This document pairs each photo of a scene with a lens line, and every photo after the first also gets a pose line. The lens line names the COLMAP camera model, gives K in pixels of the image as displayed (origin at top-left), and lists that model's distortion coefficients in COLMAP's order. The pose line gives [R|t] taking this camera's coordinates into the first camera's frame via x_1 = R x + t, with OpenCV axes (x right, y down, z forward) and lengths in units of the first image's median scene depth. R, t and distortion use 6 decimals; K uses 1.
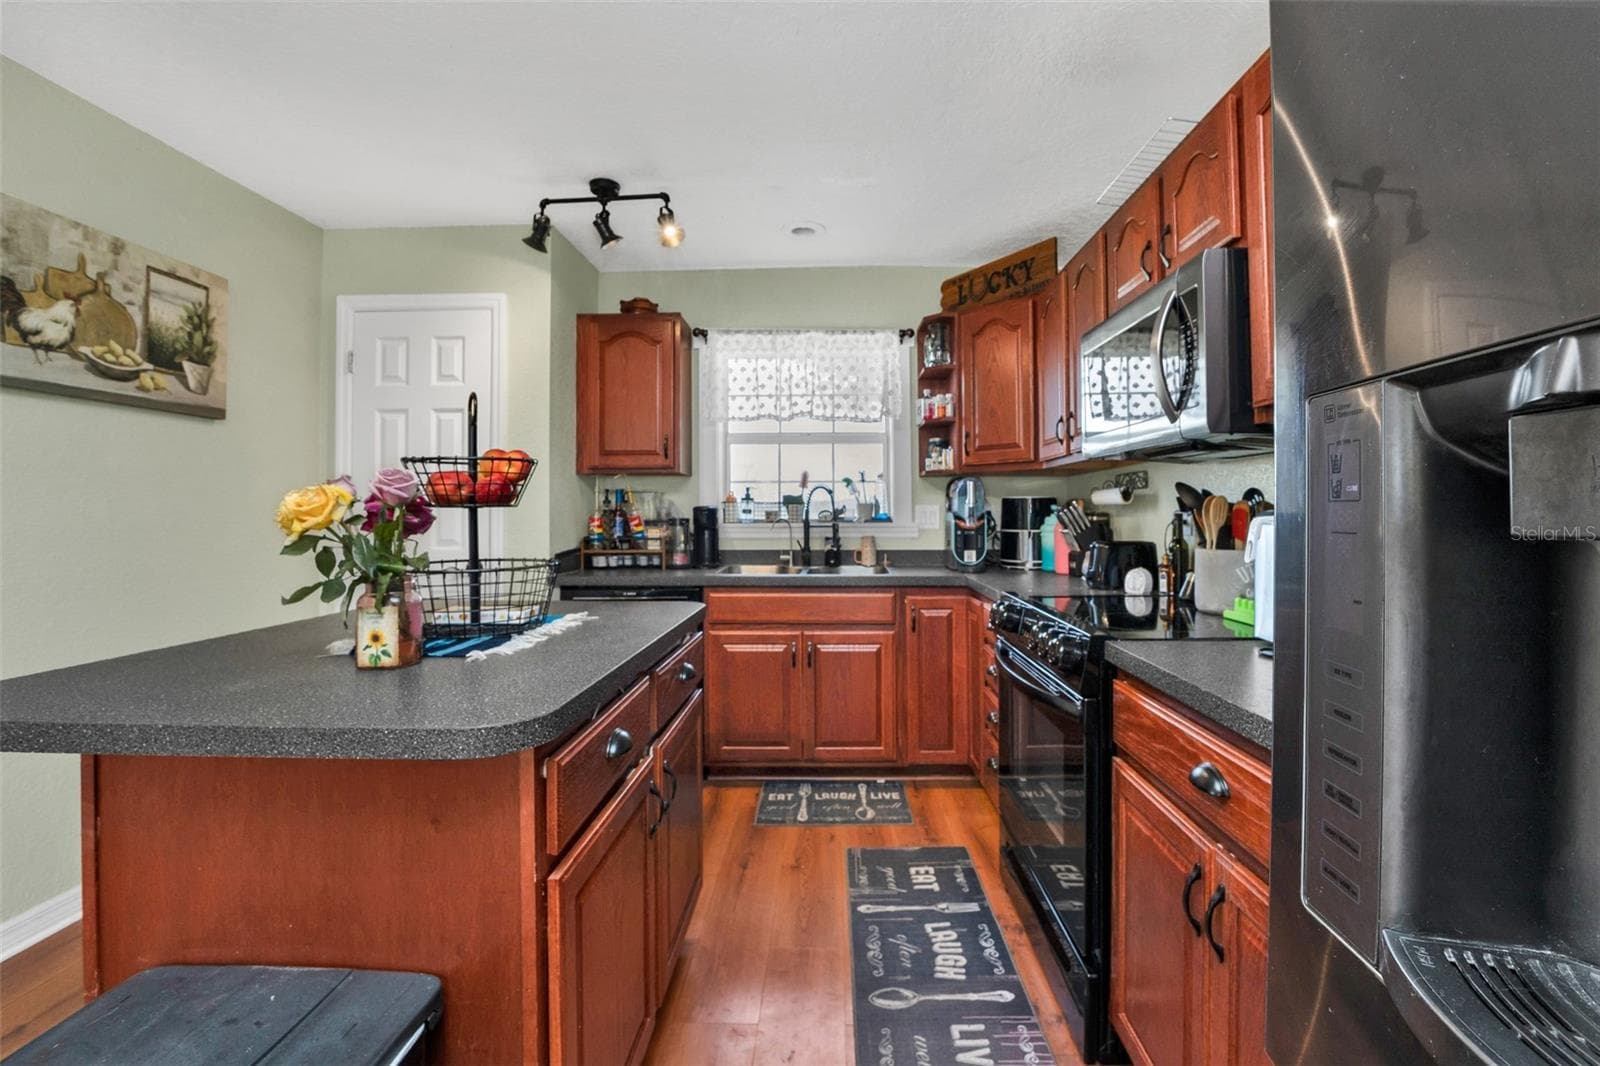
lens RADIAL K [[707.8, 0, 820.3], [0, 707.8, 502.7], [0, 0, 1]] dist [0.001522, 0.001845]
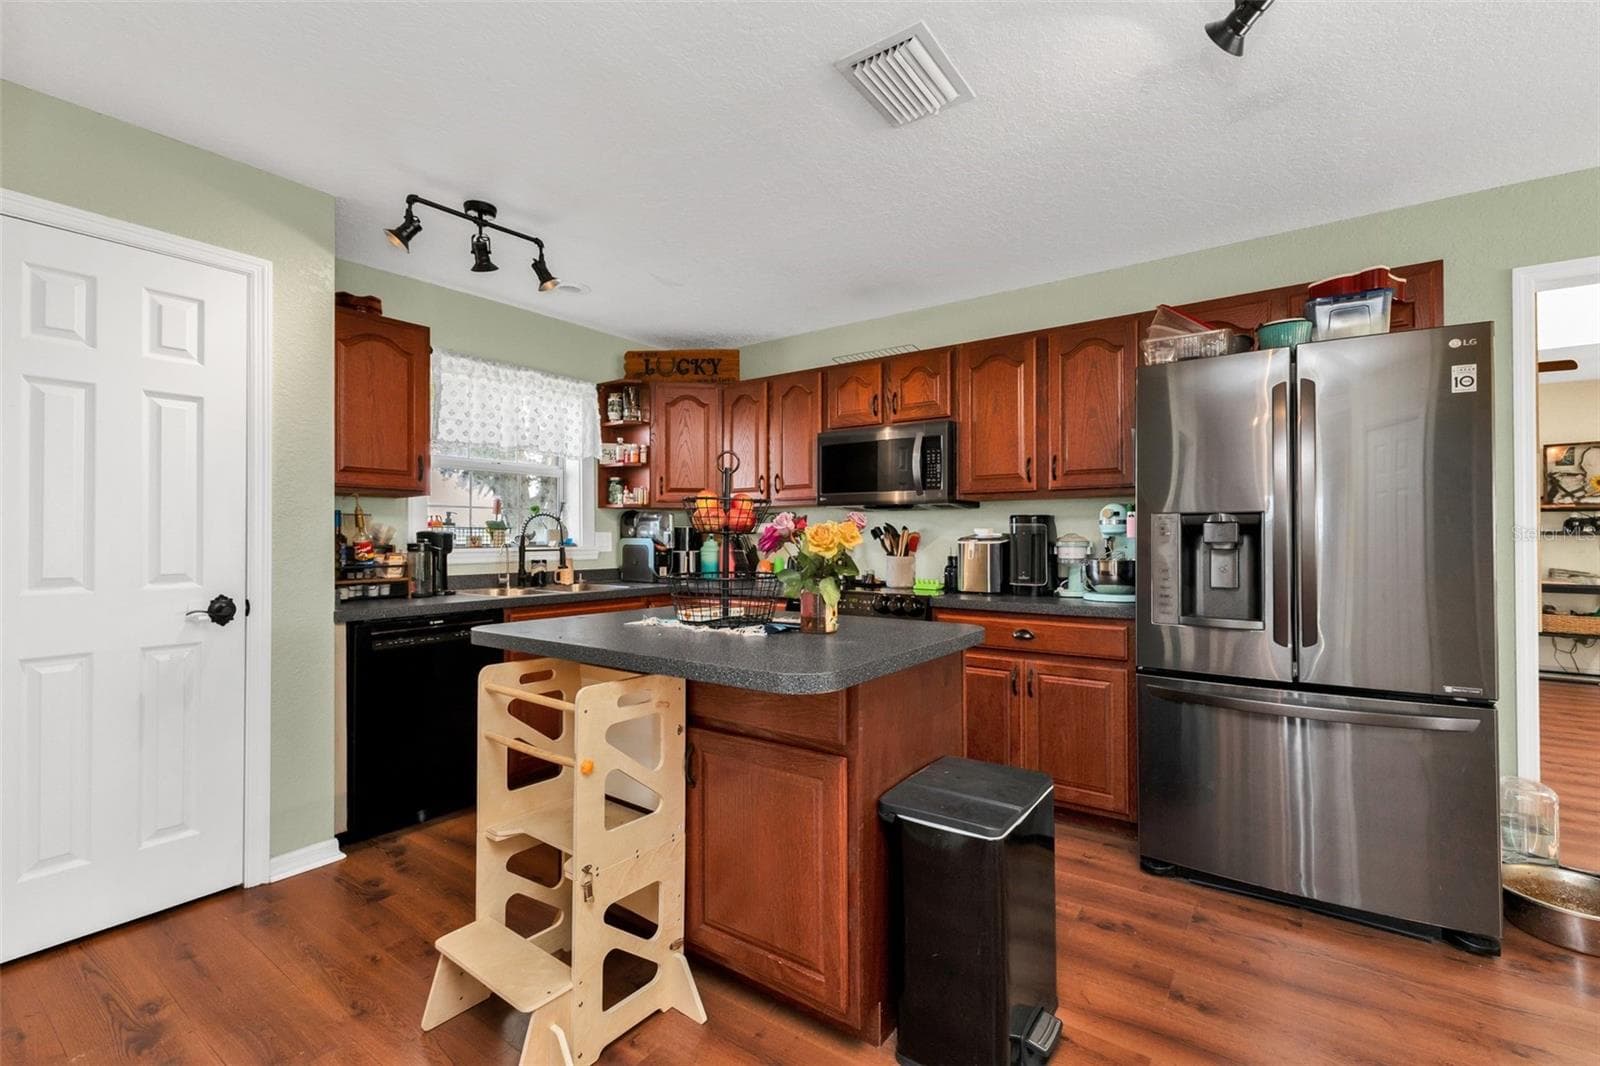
lens RADIAL K [[707.8, 0, 810.7], [0, 707.8, 525.0], [0, 0, 1]] dist [0.001522, 0.001845]
pose [[0.555871, 0.017771, 0.831079, -0.771091], [-0.012928, 0.999835, -0.012733, 0.003072], [-0.831168, -0.003666, 0.556009, 0.053828]]
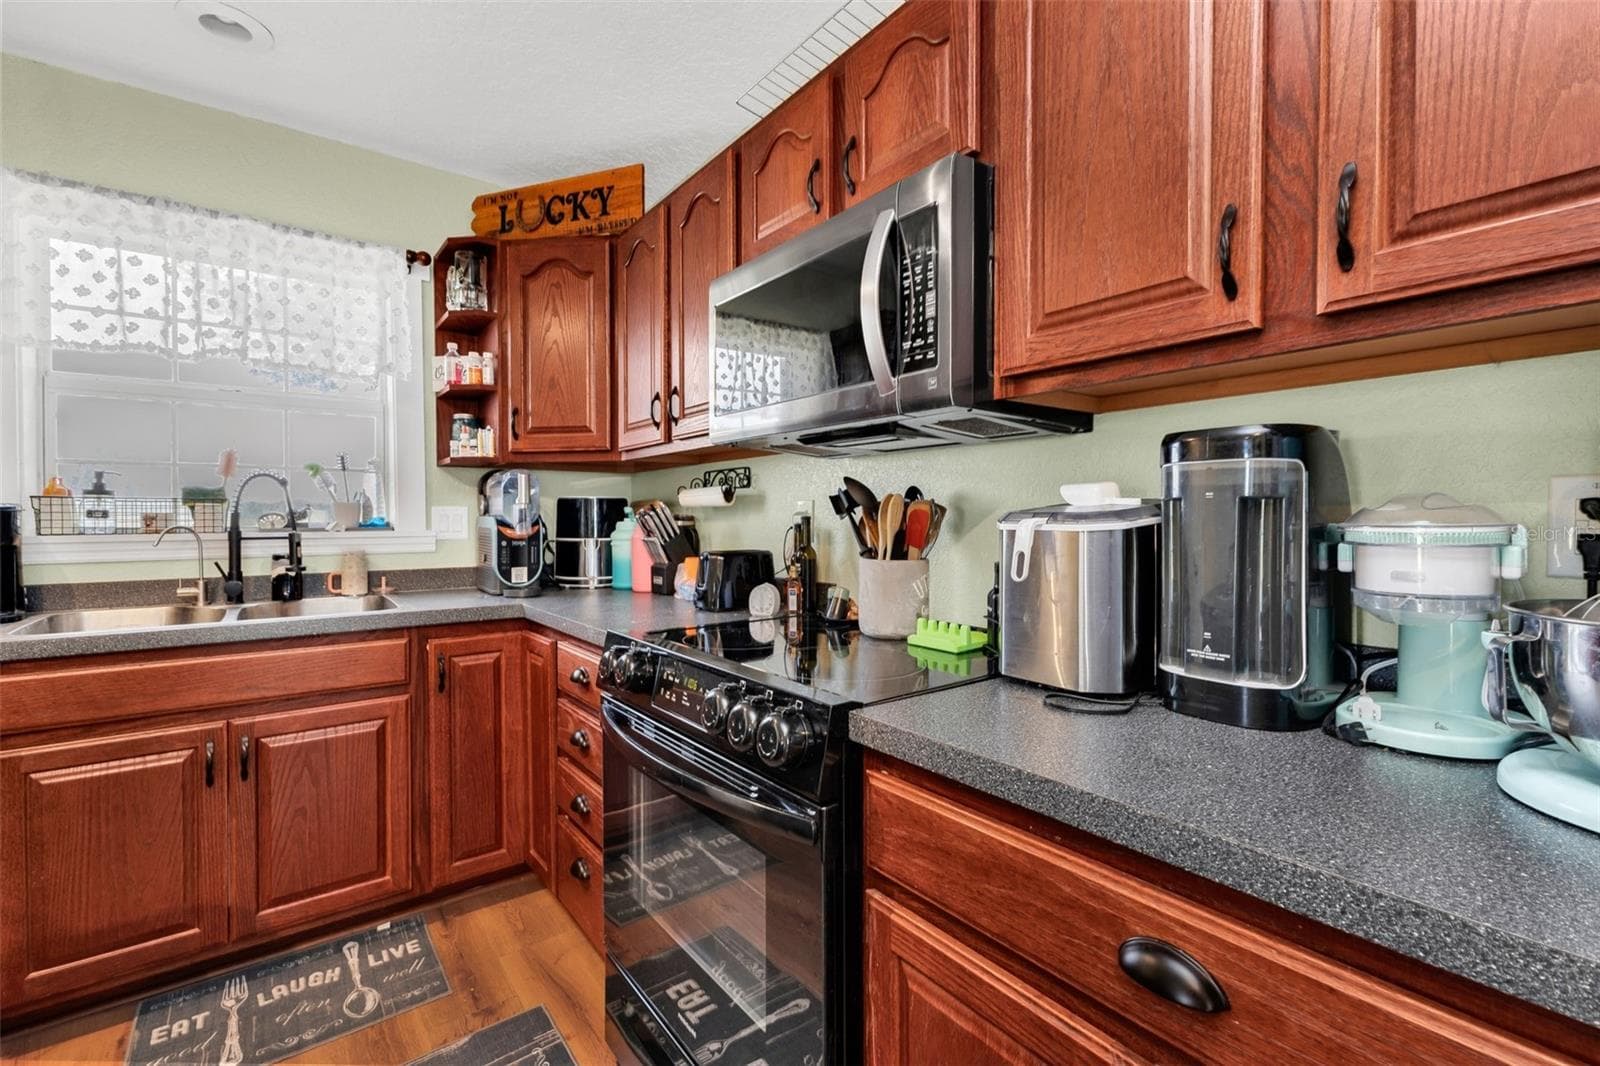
lens RADIAL K [[707.8, 0, 802.1], [0, 707.8, 523.0], [0, 0, 1]] dist [0.001522, 0.001845]
pose [[0.785933, -0.002974, 0.618304, -0.014602], [-0.009155, 0.999823, 0.016447, 0.006670], [-0.618244, -0.018586, 0.785767, 0.254326]]
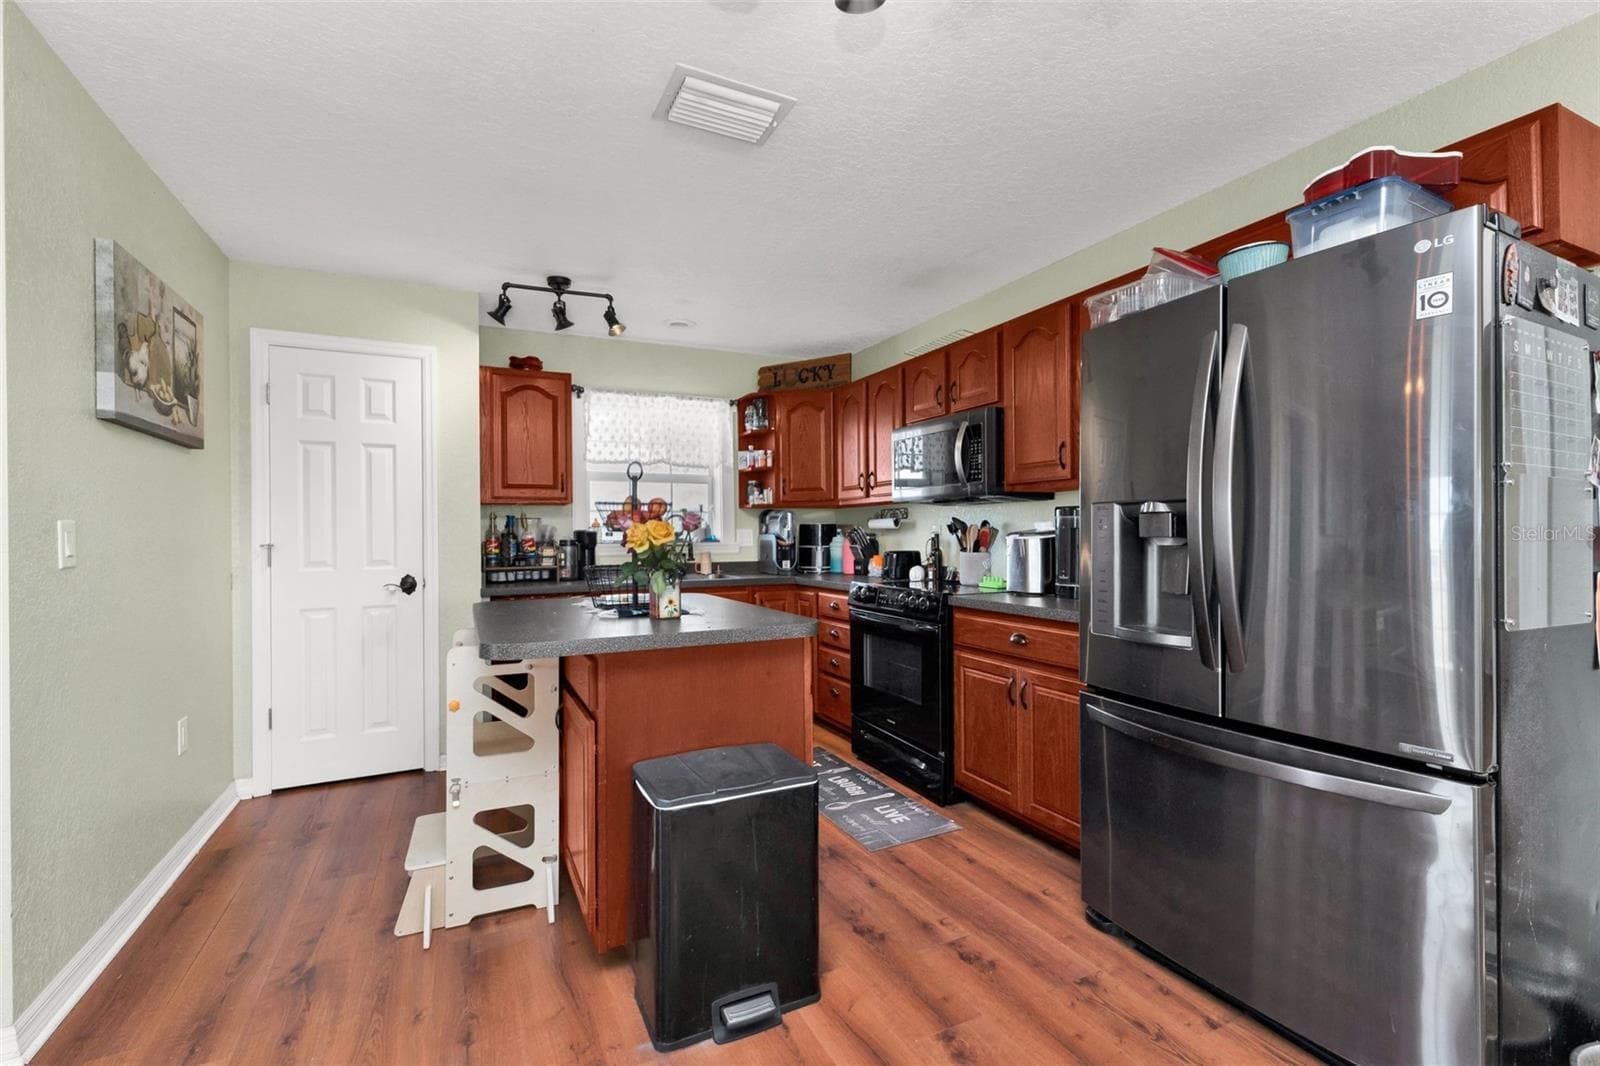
lens RADIAL K [[707.8, 0, 798.5], [0, 707.8, 524.0], [0, 0, 1]] dist [0.001522, 0.001845]
pose [[0.890571, 0.002918, 0.454836, -0.446626], [-0.001920, 0.999995, -0.002657, -0.003201], [-0.454841, 0.001492, 0.890571, -0.304282]]
